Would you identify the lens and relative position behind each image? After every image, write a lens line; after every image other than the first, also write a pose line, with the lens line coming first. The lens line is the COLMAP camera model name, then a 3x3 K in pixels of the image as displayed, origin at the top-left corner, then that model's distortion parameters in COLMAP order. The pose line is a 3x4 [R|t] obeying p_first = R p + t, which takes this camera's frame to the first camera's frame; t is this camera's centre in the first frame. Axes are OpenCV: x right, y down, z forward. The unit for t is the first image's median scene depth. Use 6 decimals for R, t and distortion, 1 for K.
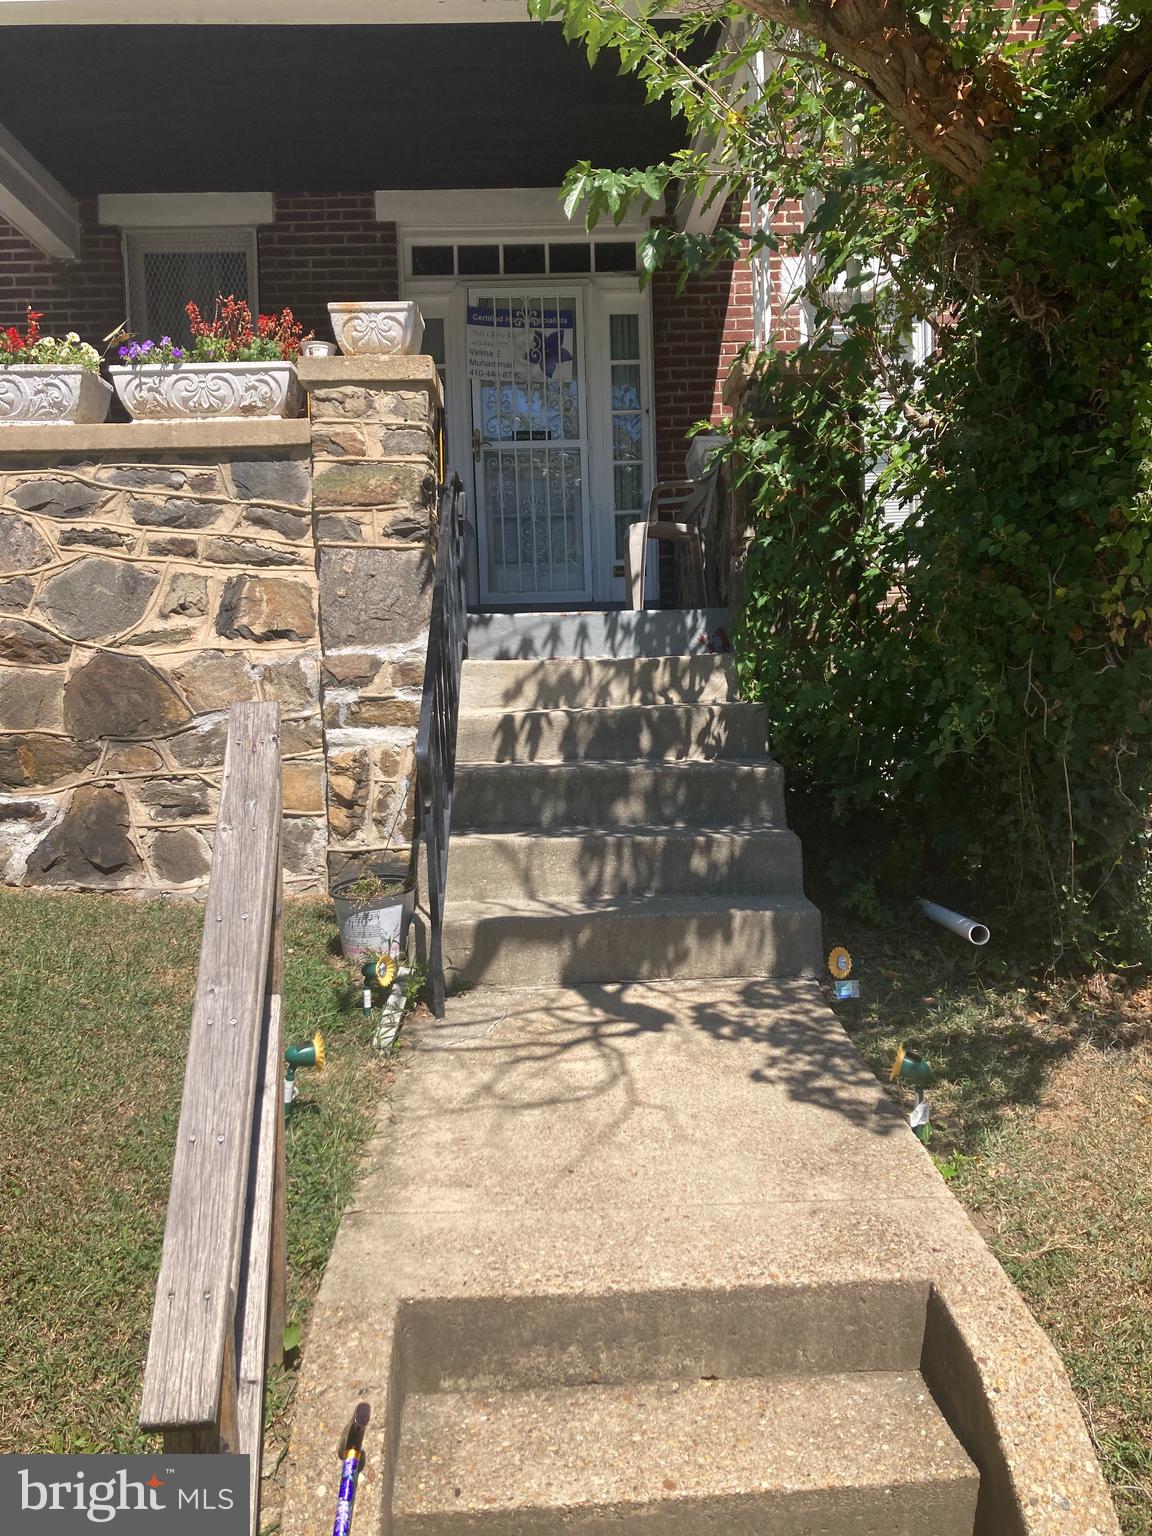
lens RADIAL K [[1322.6, 0, 576.0], [0, 1322.6, 768.0], [0, 0, 1]] dist [0.002897, -0.004373]
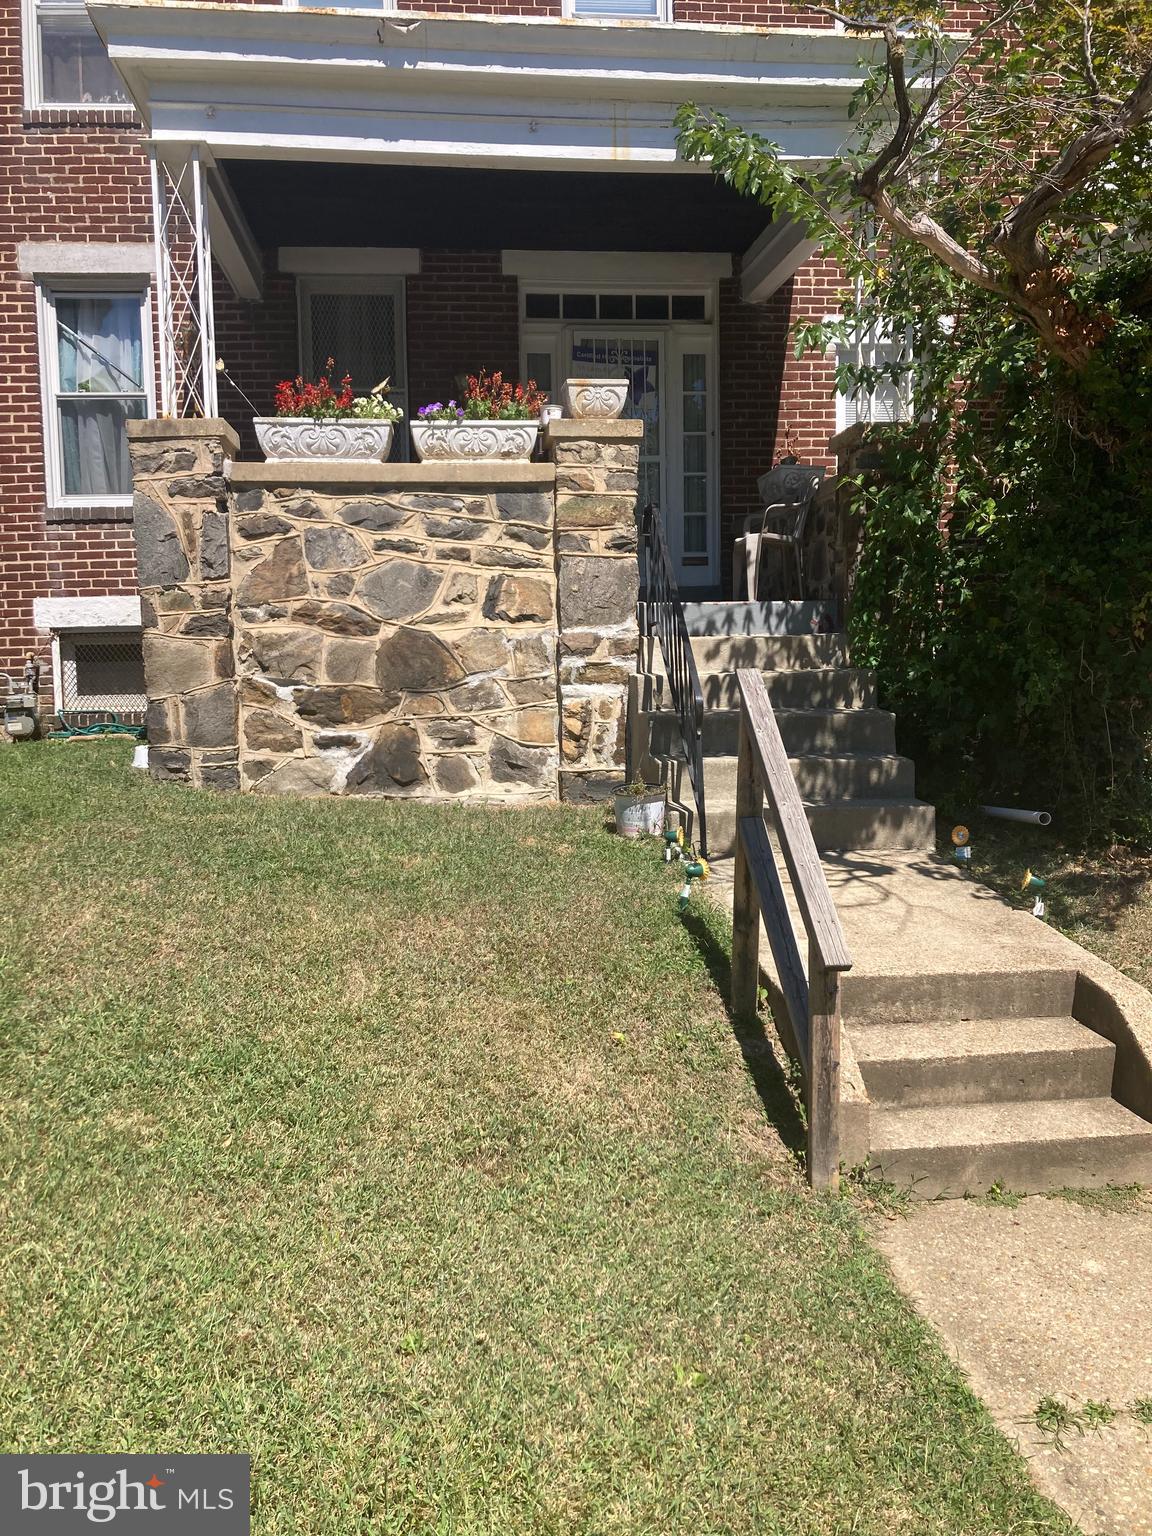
lens RADIAL K [[1255.5, 0, 573.1], [0, 1255.5, 796.9], [0, 0, 1]] dist [0.071847, -0.239618]
pose [[0.998045, 0.005977, 0.062206, -0.259691], [-0.009461, 0.998394, 0.055857, 0.014750], [-0.061772, -0.056337, 0.996499, -0.351100]]
